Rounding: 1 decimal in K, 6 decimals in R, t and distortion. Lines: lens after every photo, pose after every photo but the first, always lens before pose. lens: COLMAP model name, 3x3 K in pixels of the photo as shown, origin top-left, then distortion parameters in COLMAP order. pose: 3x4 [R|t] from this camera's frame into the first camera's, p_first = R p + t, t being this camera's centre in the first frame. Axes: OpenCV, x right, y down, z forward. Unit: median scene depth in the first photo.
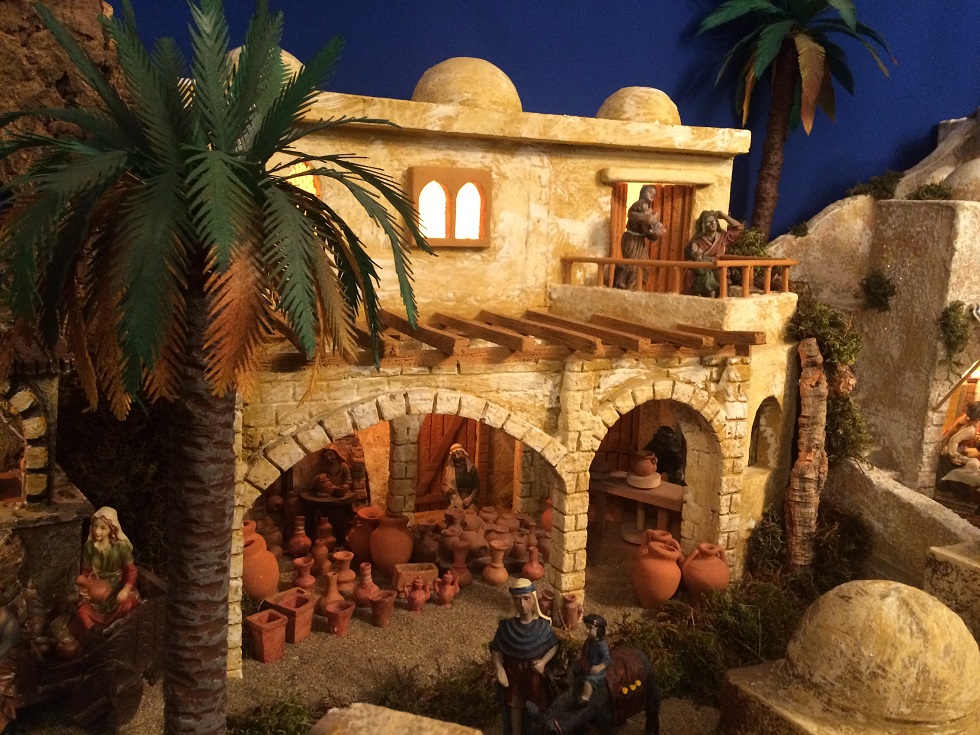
lens RADIAL K [[833.3, 0, 494.9], [0, 833.3, 361.6], [0, 0, 1]] dist [0.120870, -0.193033]
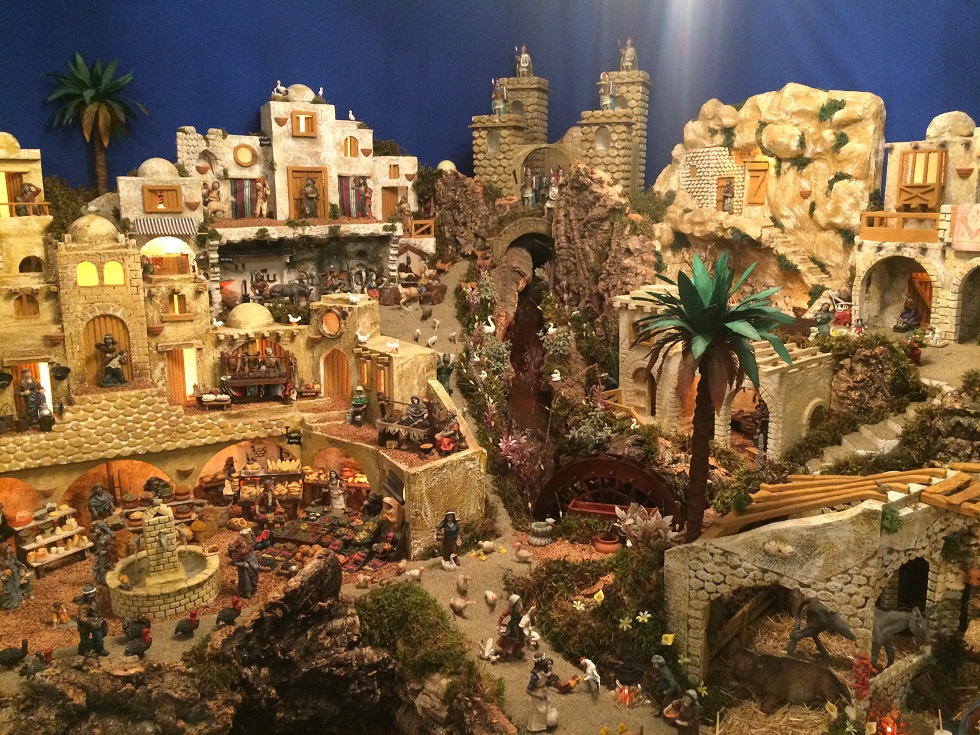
lens RADIAL K [[829.1, 0, 496.2], [0, 829.1, 362.4], [0, 0, 1]] dist [0.125750, -0.191429]
pose [[0.993198, -0.052927, 0.103712, 1.816547], [0.048677, 0.997884, 0.043095, 0.404671], [-0.105774, -0.037754, 0.993673, -2.155377]]
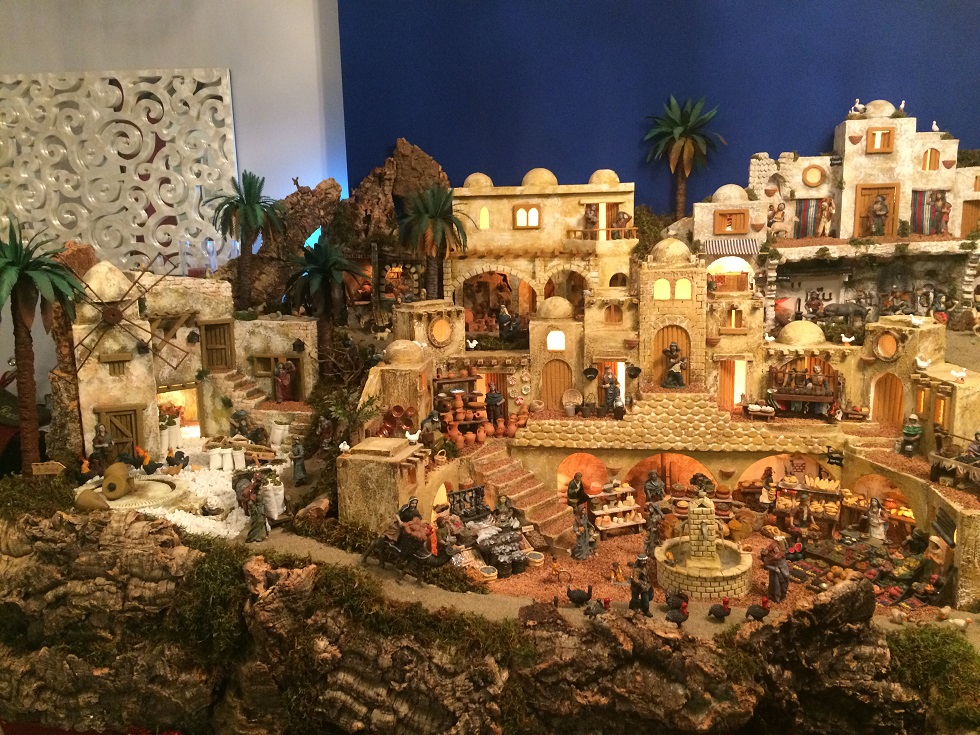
lens RADIAL K [[829.1, 0, 496.2], [0, 829.1, 362.4], [0, 0, 1]] dist [0.125750, -0.191429]
pose [[0.865693, 0.033650, -0.499444, 1.834364], [-0.028588, 0.999433, 0.017784, 0.409094], [0.499759, -0.001117, 0.866164, -2.314089]]
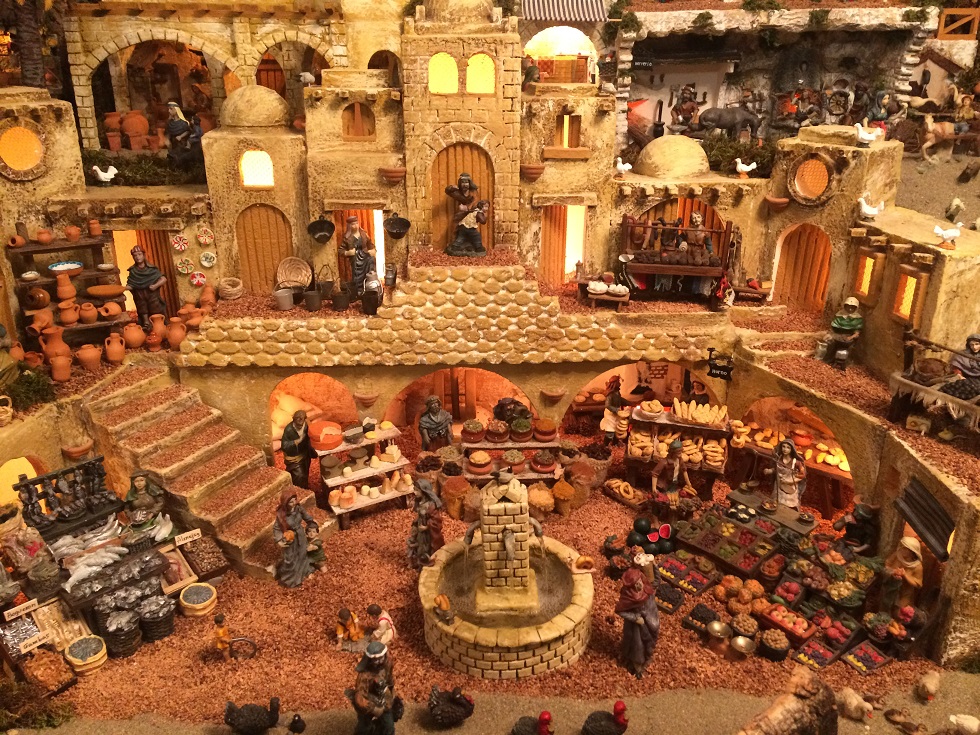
lens RADIAL K [[829.1, 0, 496.2], [0, 829.1, 362.4], [0, 0, 1]] dist [0.125750, -0.191429]
pose [[0.948102, 0.095728, -0.303214, 1.476392], [-0.027496, 0.974715, 0.221754, 0.364751], [0.316775, -0.201908, 0.926761, -0.943291]]
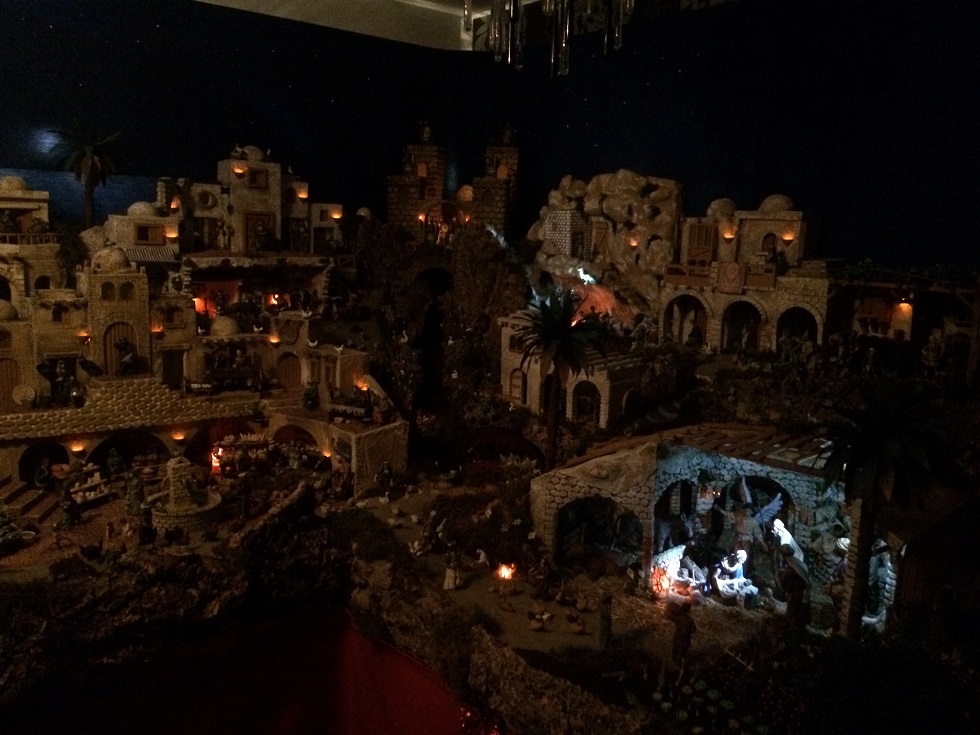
lens RADIAL K [[829.1, 0, 496.2], [0, 829.1, 362.4], [0, 0, 1]] dist [0.125750, -0.191429]
pose [[0.966619, -0.035764, 0.253712, 1.476733], [0.032161, 0.999314, 0.018337, 0.468534], [-0.254194, -0.009565, 0.967106, -3.278975]]
